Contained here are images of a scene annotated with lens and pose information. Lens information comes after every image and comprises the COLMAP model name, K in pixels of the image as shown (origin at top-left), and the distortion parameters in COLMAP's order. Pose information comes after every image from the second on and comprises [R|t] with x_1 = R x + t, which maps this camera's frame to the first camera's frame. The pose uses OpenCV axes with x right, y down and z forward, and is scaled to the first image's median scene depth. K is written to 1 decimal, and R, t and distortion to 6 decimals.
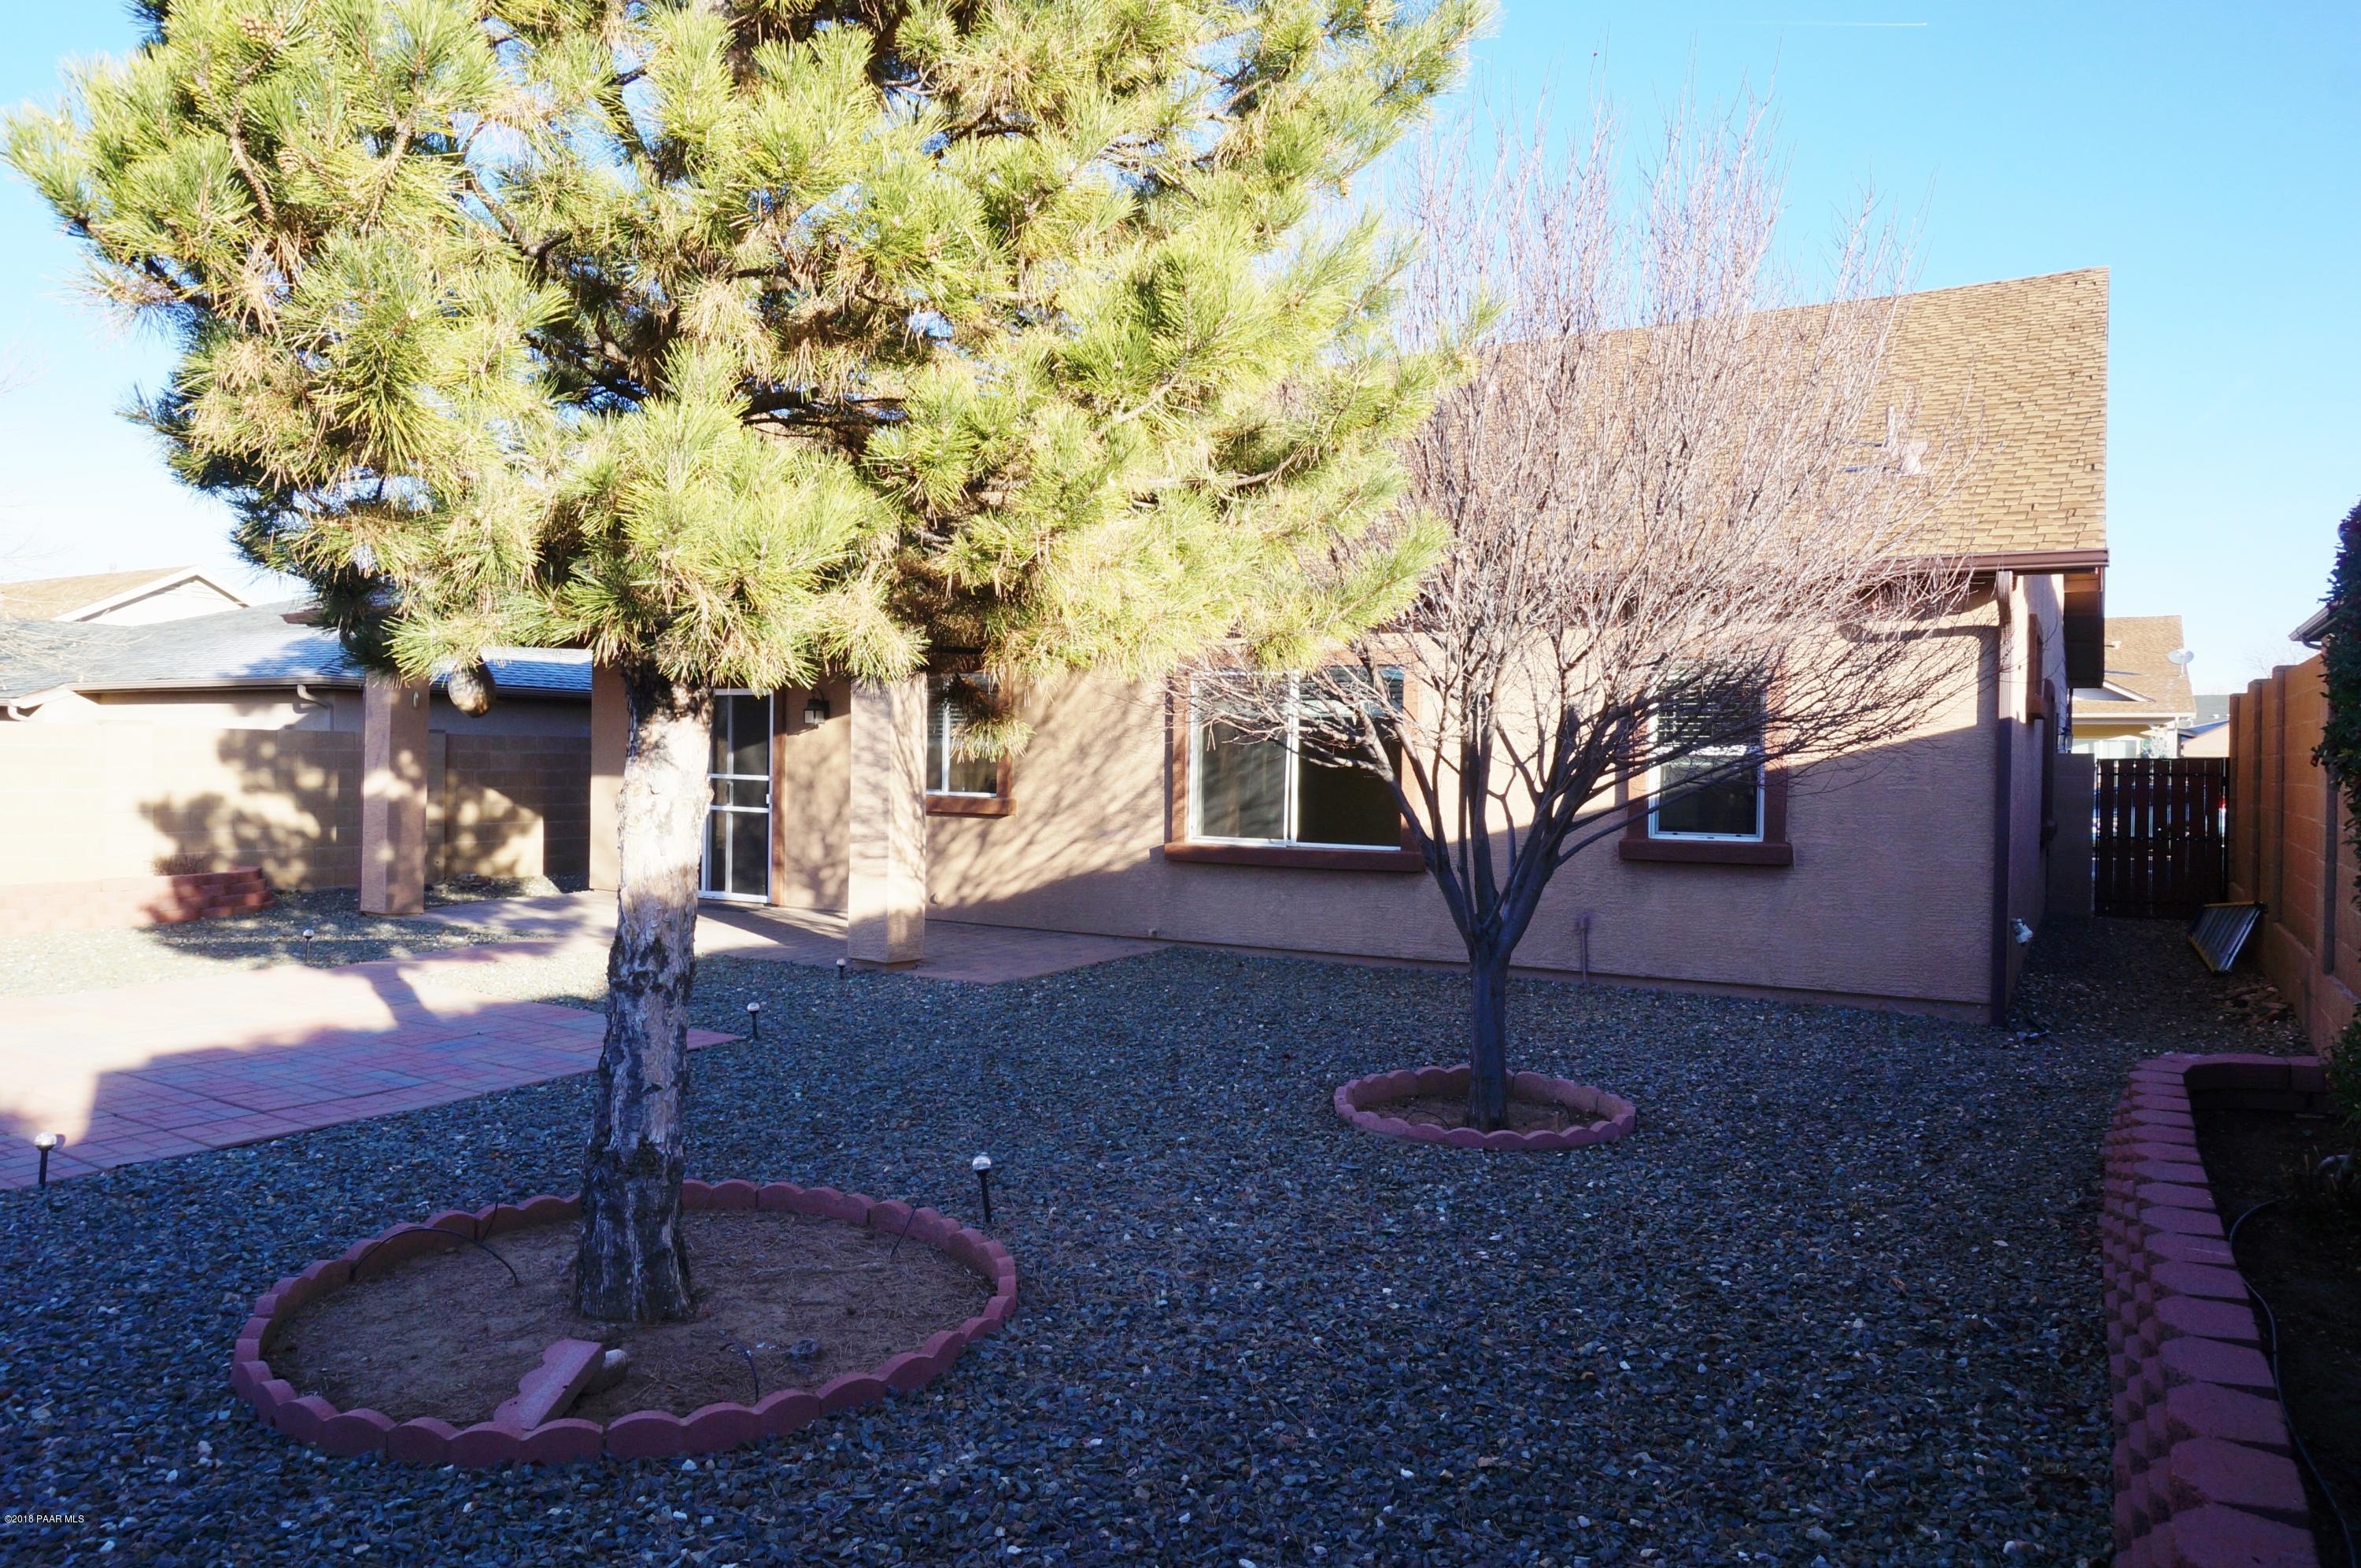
lens RADIAL K [[1560.2, 0, 1180.8], [0, 1560.2, 799.8], [0, 0, 1]] dist [-0.050637, 0.030009]
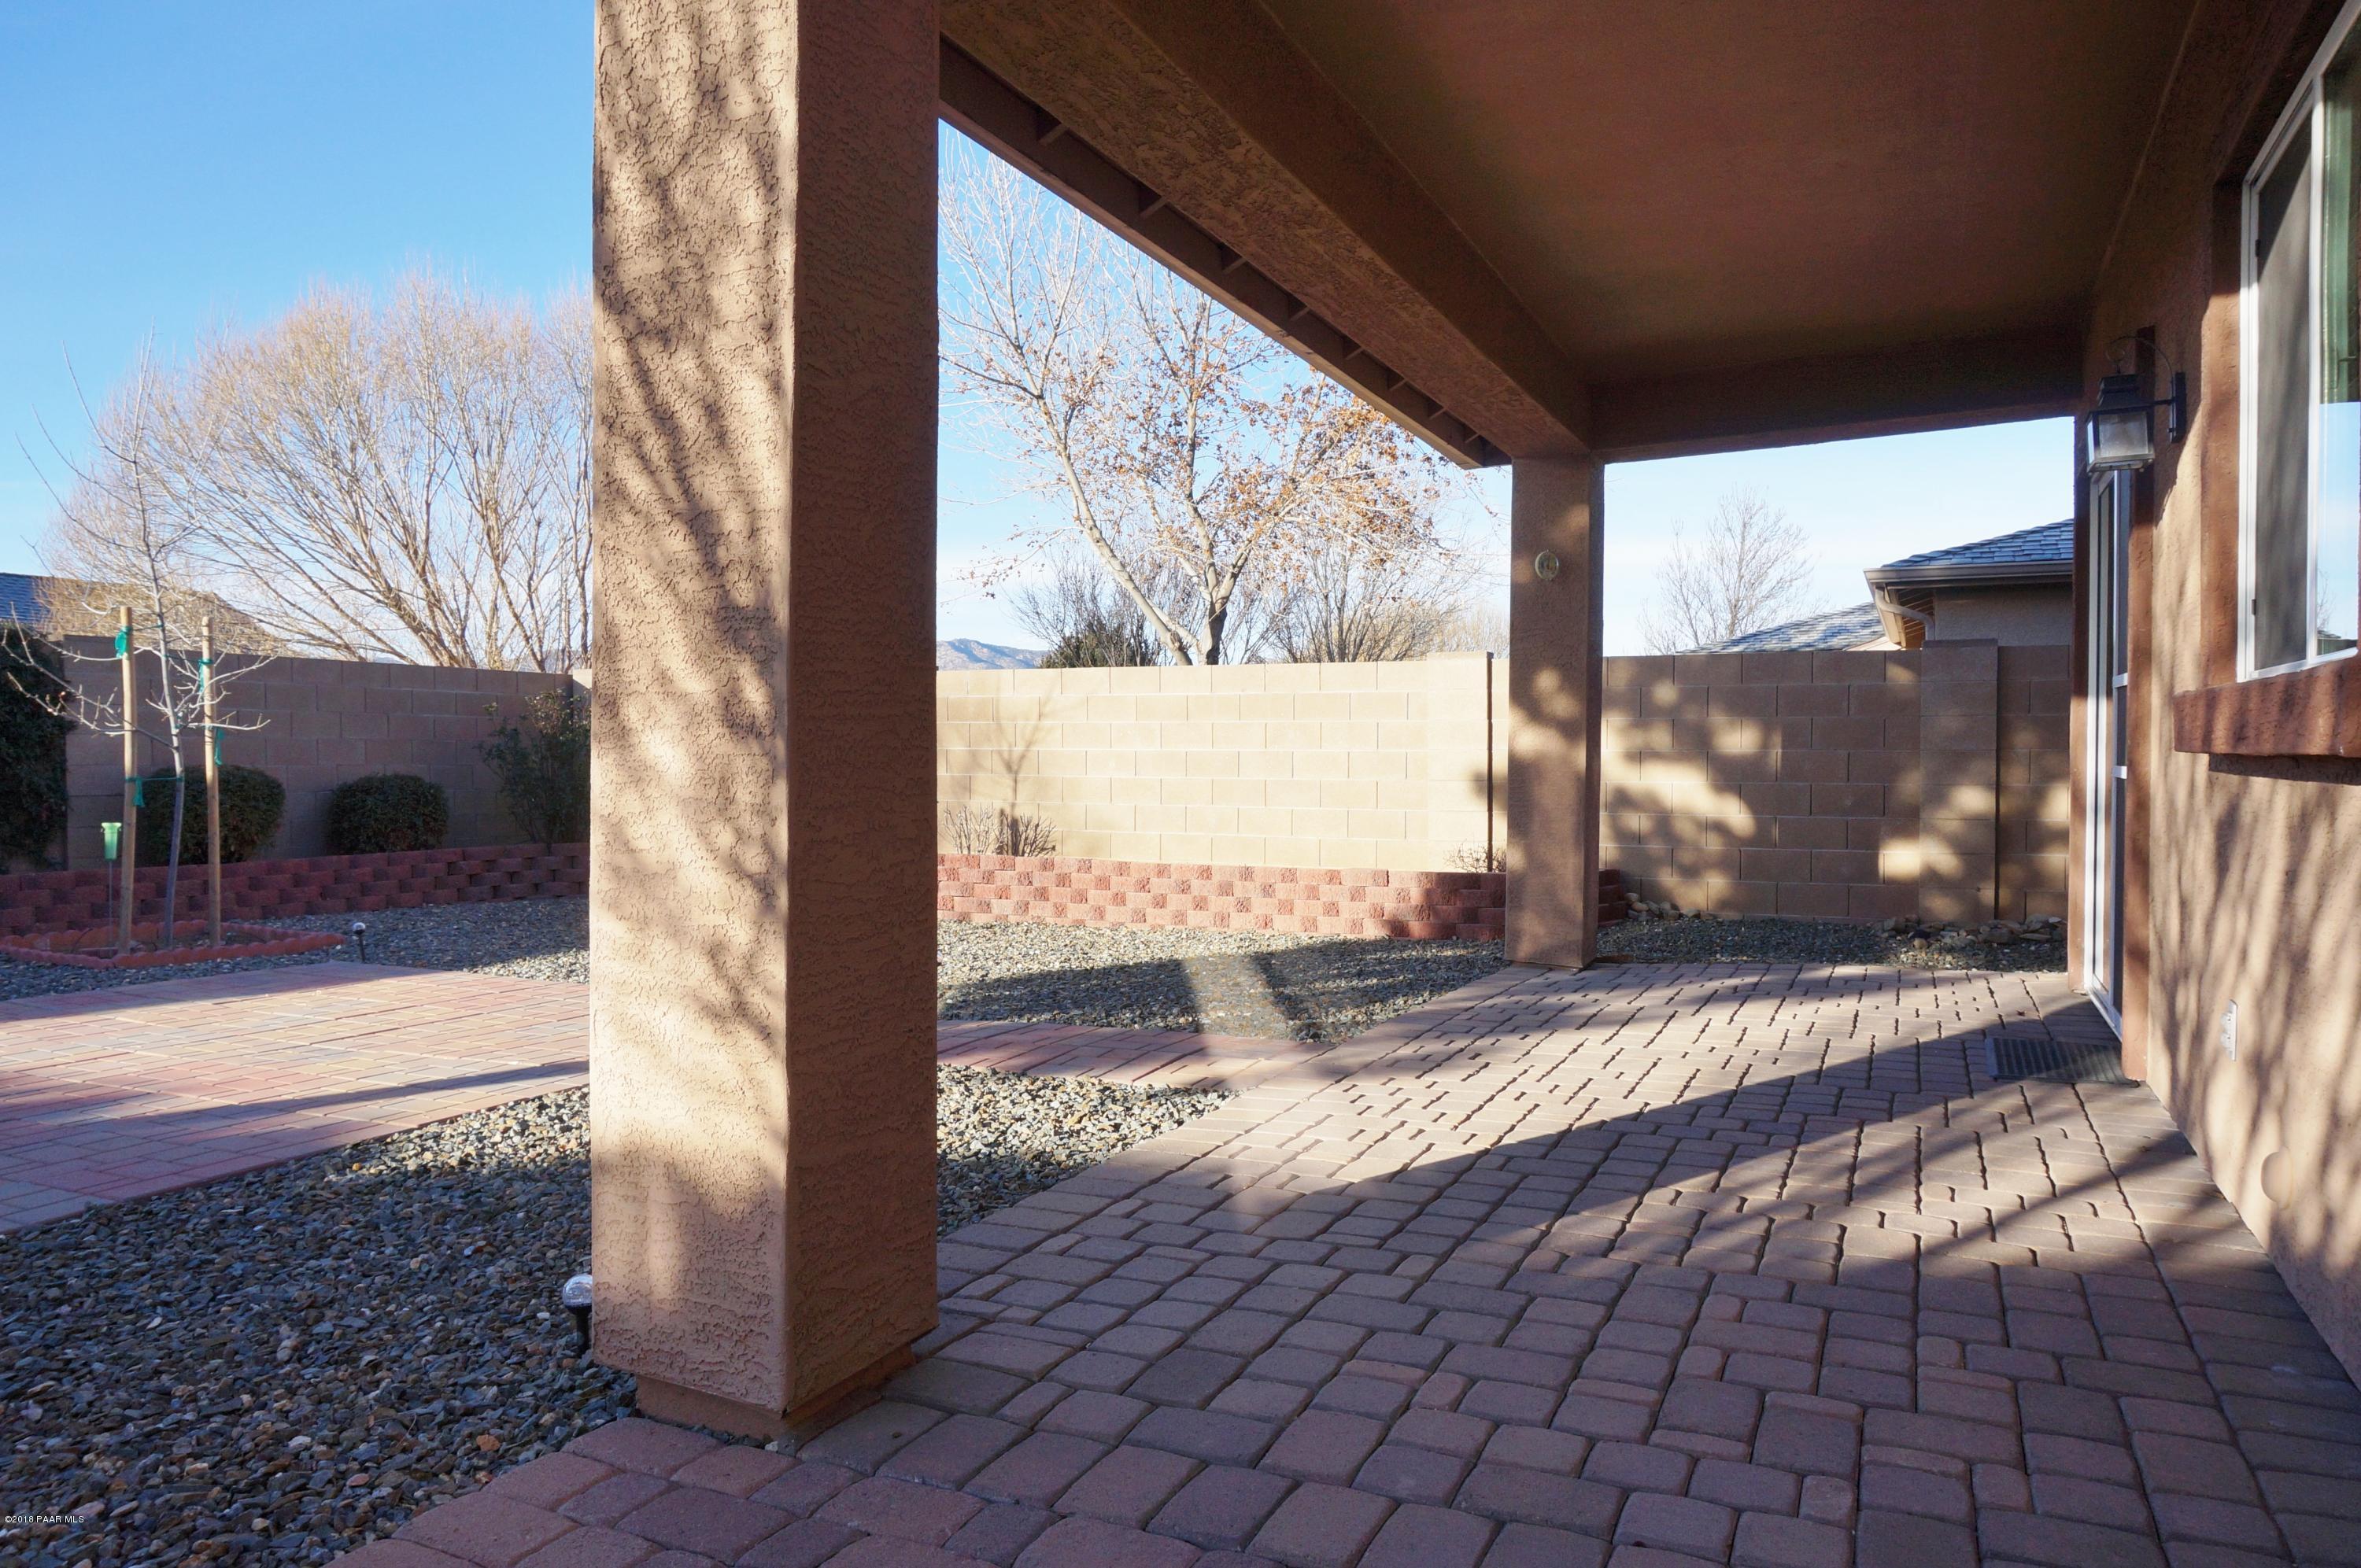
lens RADIAL K [[1560.2, 0, 1180.8], [0, 1560.2, 799.8], [0, 0, 1]] dist [-0.050637, 0.030009]
pose [[0.090811, 0.006152, -0.995849, 0.039405], [-0.024779, 0.999685, 0.003916, 0.018594], [0.995560, 0.024321, 0.090935, 1.010176]]
